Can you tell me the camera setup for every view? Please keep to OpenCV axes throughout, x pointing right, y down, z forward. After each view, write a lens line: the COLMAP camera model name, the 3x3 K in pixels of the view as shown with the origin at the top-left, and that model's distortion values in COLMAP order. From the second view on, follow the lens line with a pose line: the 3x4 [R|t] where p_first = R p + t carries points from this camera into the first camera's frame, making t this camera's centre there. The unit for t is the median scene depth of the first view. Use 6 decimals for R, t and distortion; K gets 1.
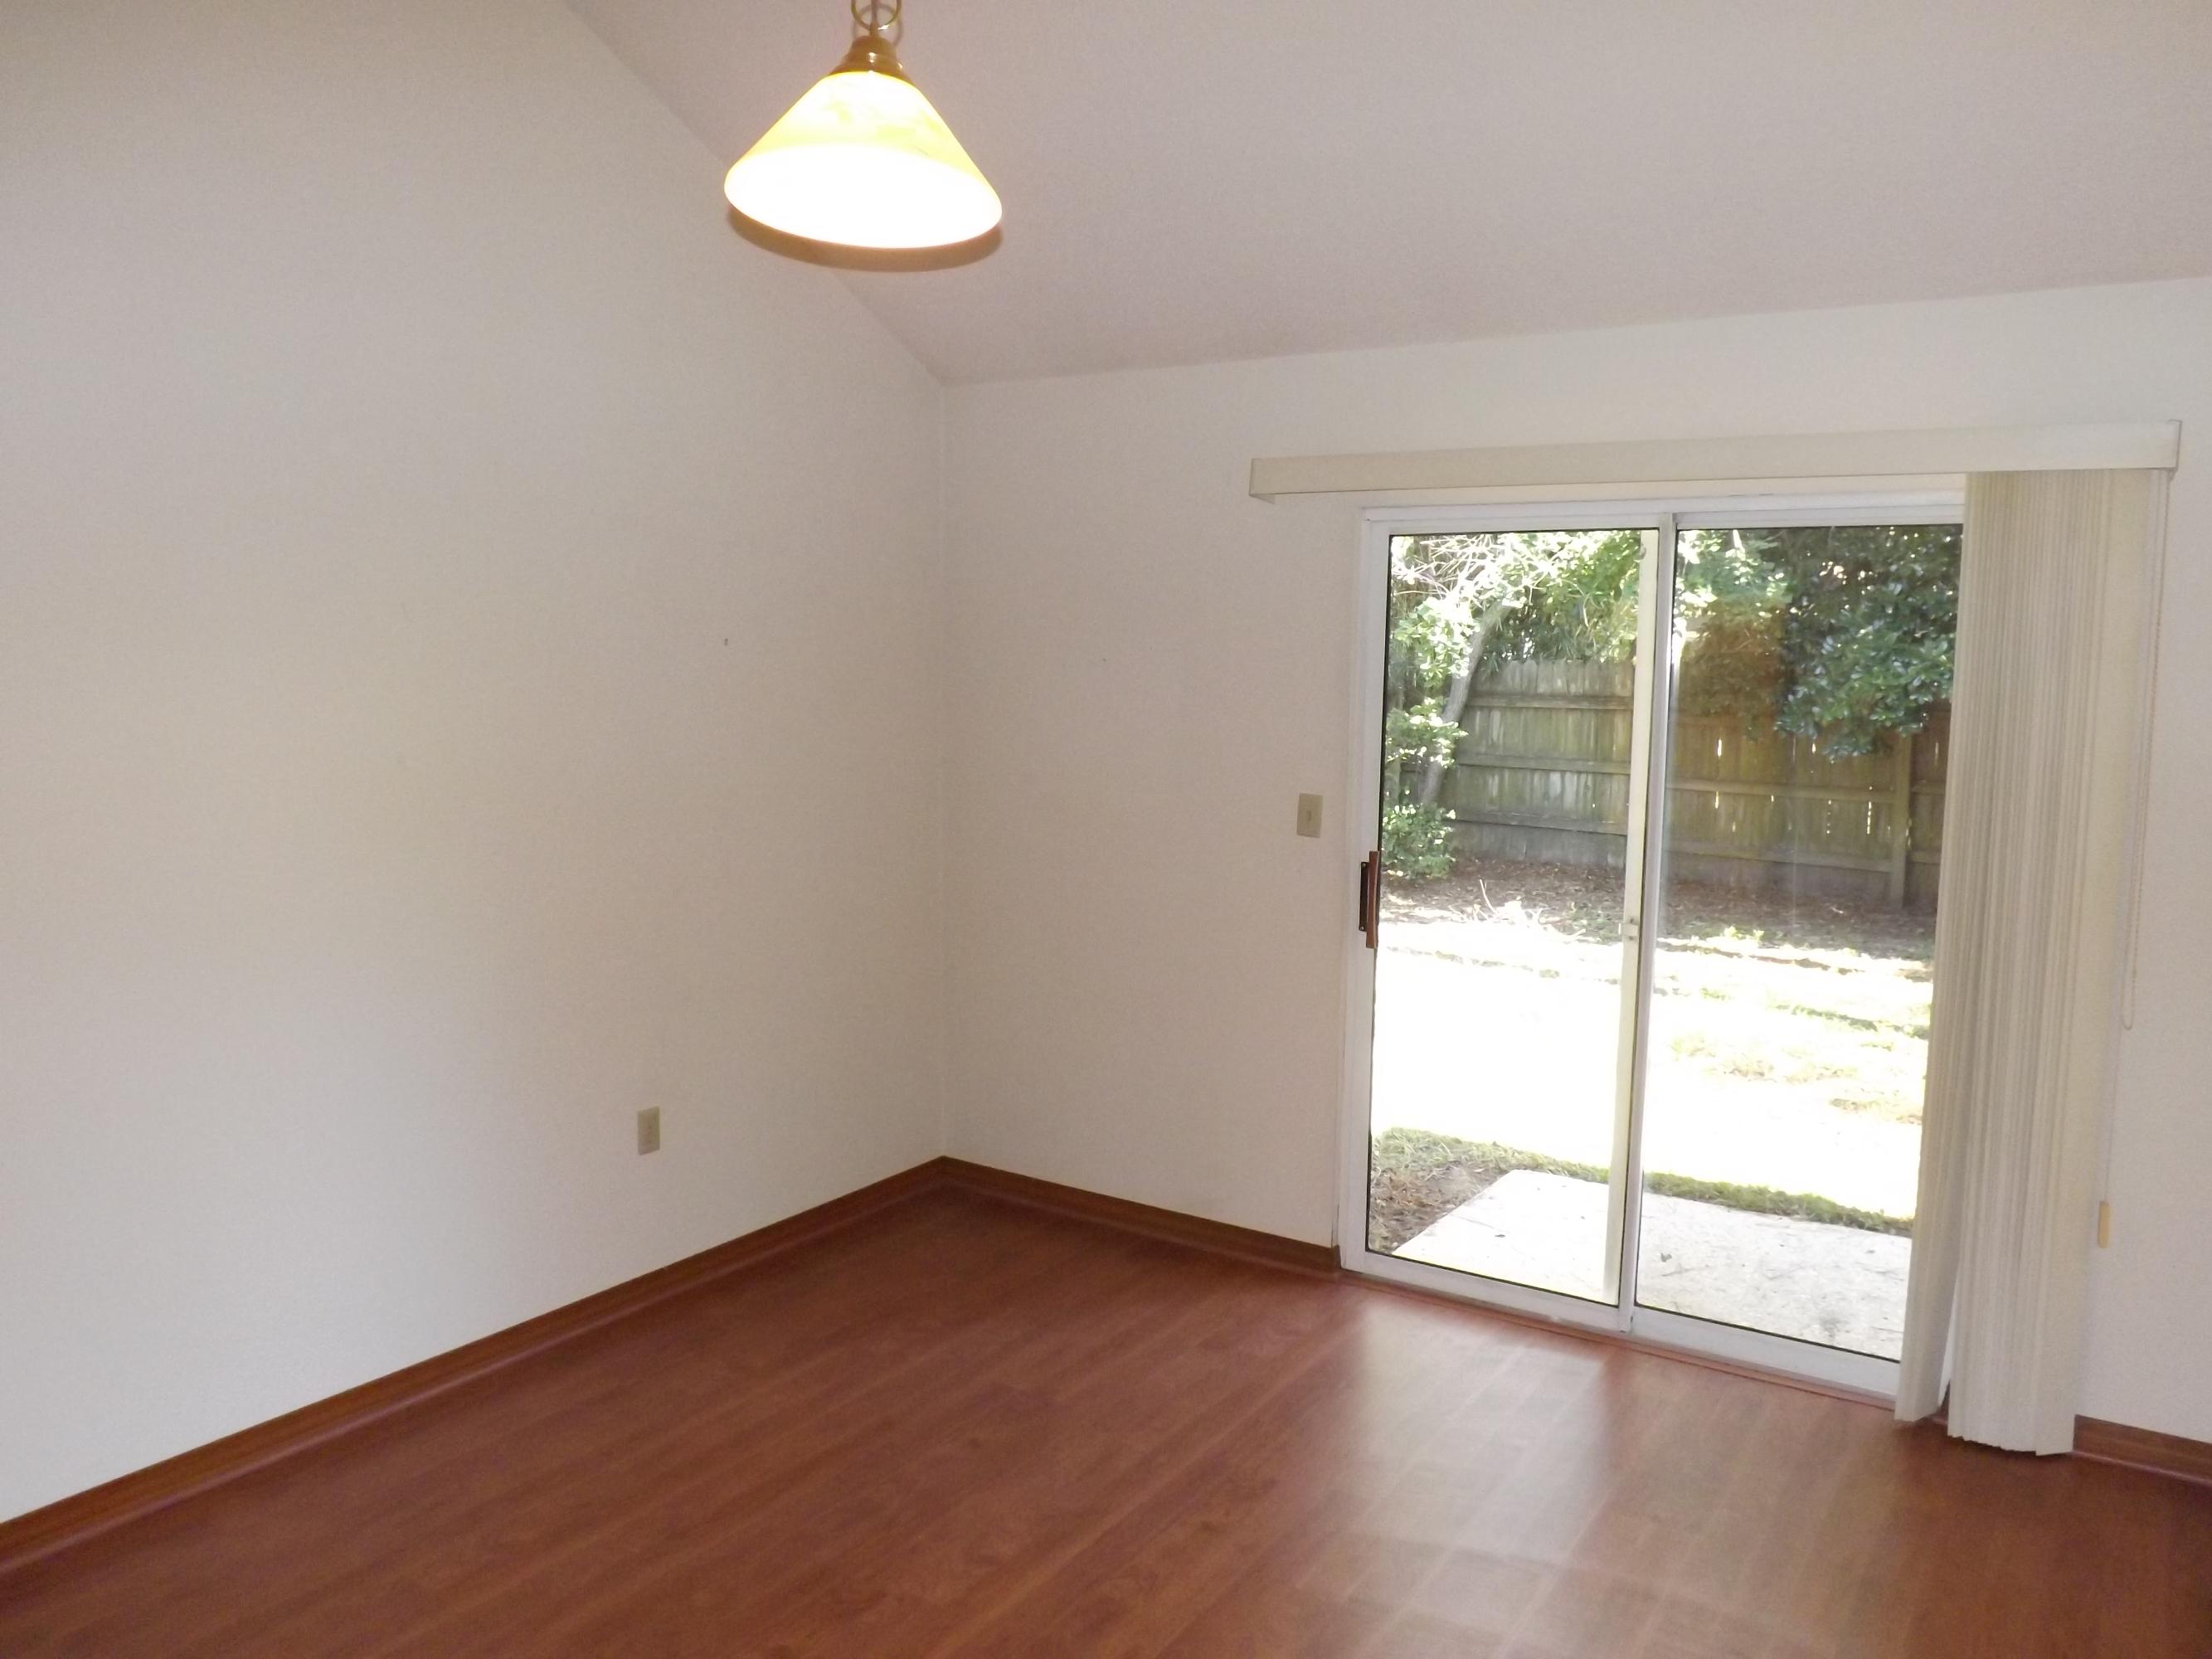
lens RADIAL K [[1639.9, 0, 1099.7], [0, 1639.9, 813.2], [0, 0, 1]] dist [-0.052320, -0.004765]
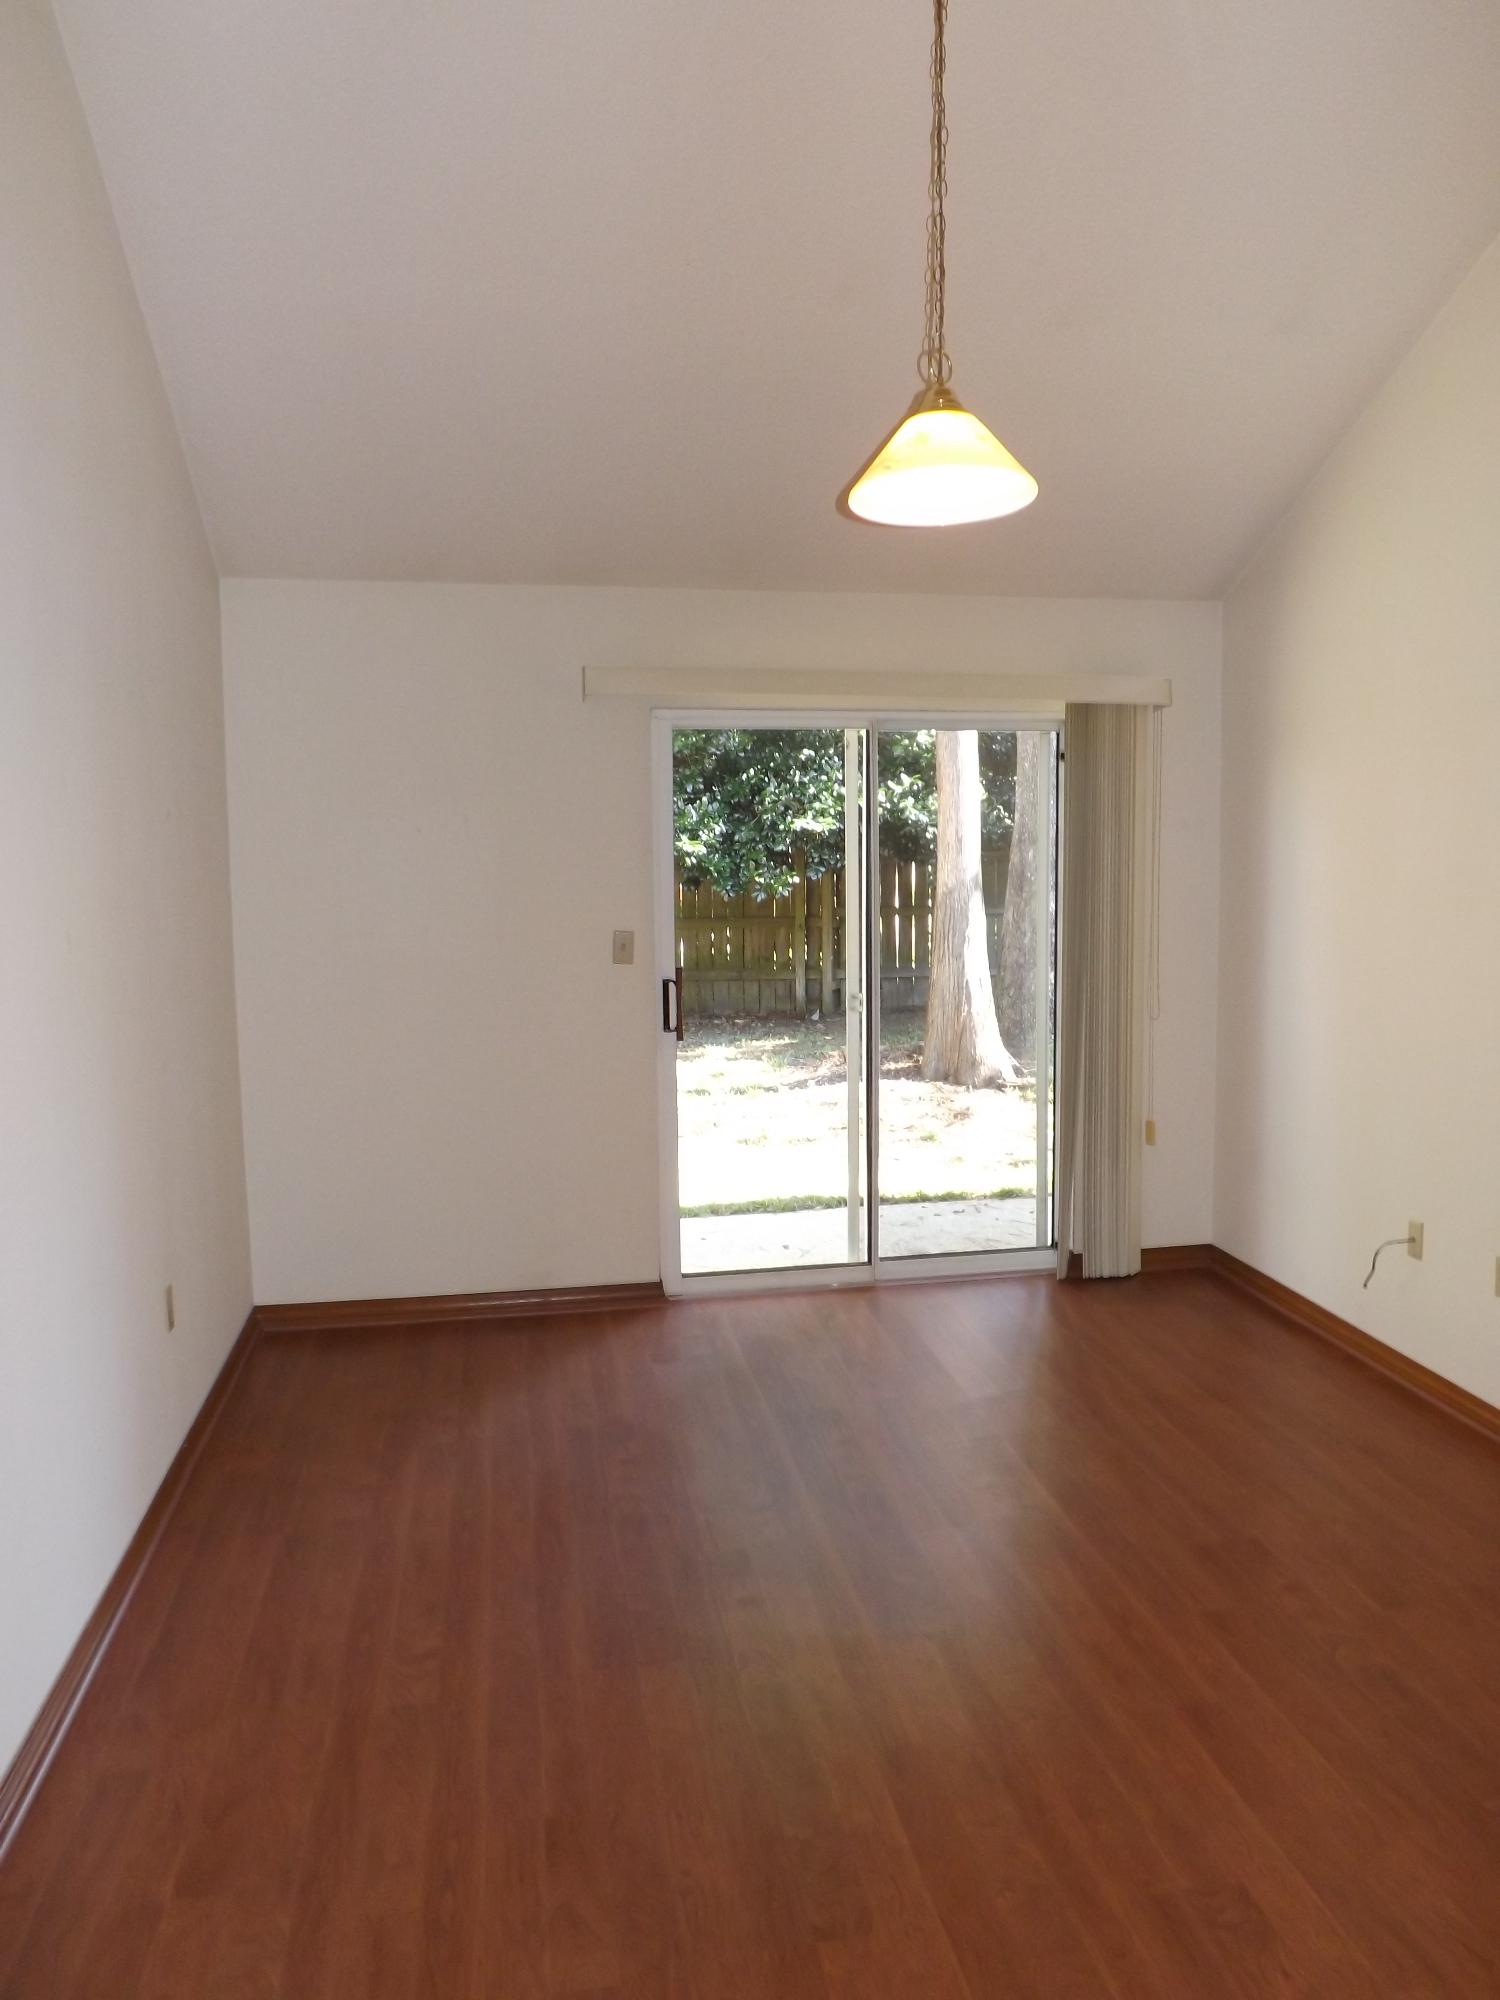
lens RADIAL K [[1482.6, 0, 750.0], [0, 1482.6, 1000.0], [0, 0, 1]] dist [-0.052320, -0.004765]
pose [[0.708270, -0.090857, 0.700070, -0.714963], [0.088249, 0.995299, 0.039891, 0.005798], [-0.700404, 0.033527, 0.712959, 0.128281]]
